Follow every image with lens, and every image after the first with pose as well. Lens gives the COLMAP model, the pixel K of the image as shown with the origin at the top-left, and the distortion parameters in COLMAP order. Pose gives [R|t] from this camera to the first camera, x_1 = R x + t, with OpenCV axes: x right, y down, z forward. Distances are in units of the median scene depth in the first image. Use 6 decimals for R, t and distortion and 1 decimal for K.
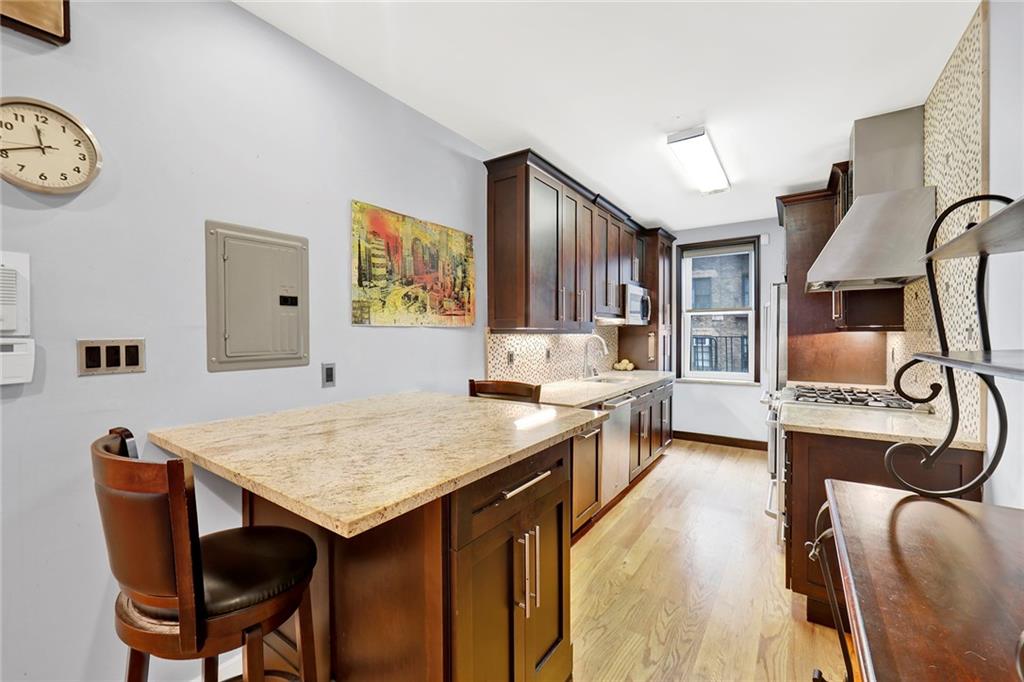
lens RADIAL K [[415.8, 0, 498.9], [0, 415.8, 336.2], [0, 0, 1]] dist [-0.012227, 0.001227]
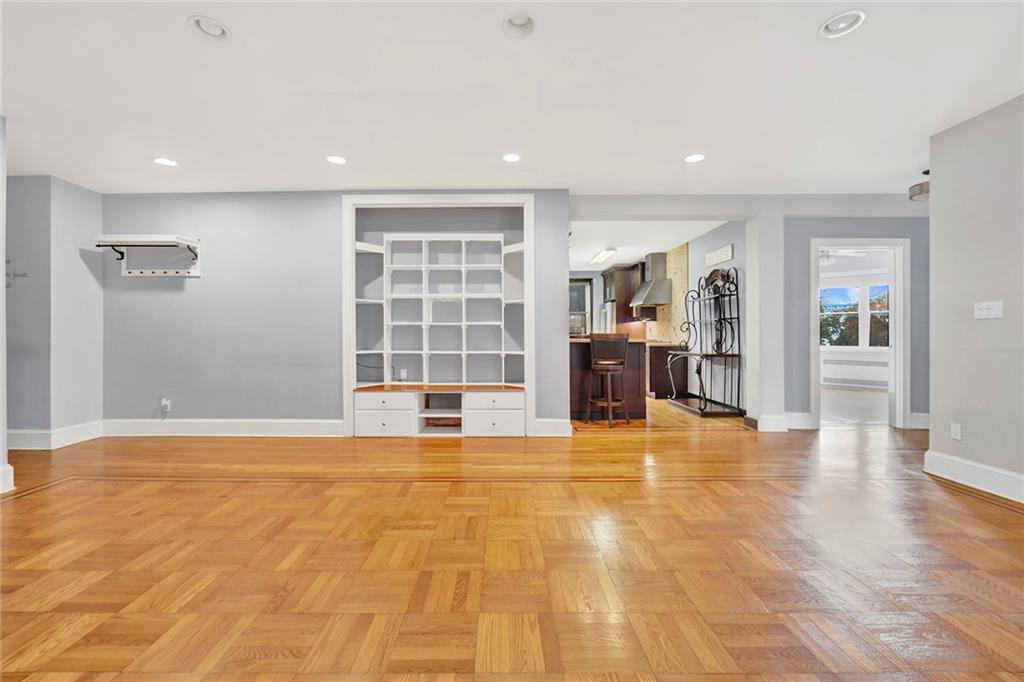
lens RADIAL K [[415.8, 0, 498.5], [0, 415.8, 342.4], [0, 0, 1]] dist [-0.012227, 0.001227]
pose [[0.816975, -0.010894, 0.576571, -1.153265], [0.005306, 0.999921, 0.011374, 0.071346], [-0.576649, -0.006233, 0.816968, -0.550923]]
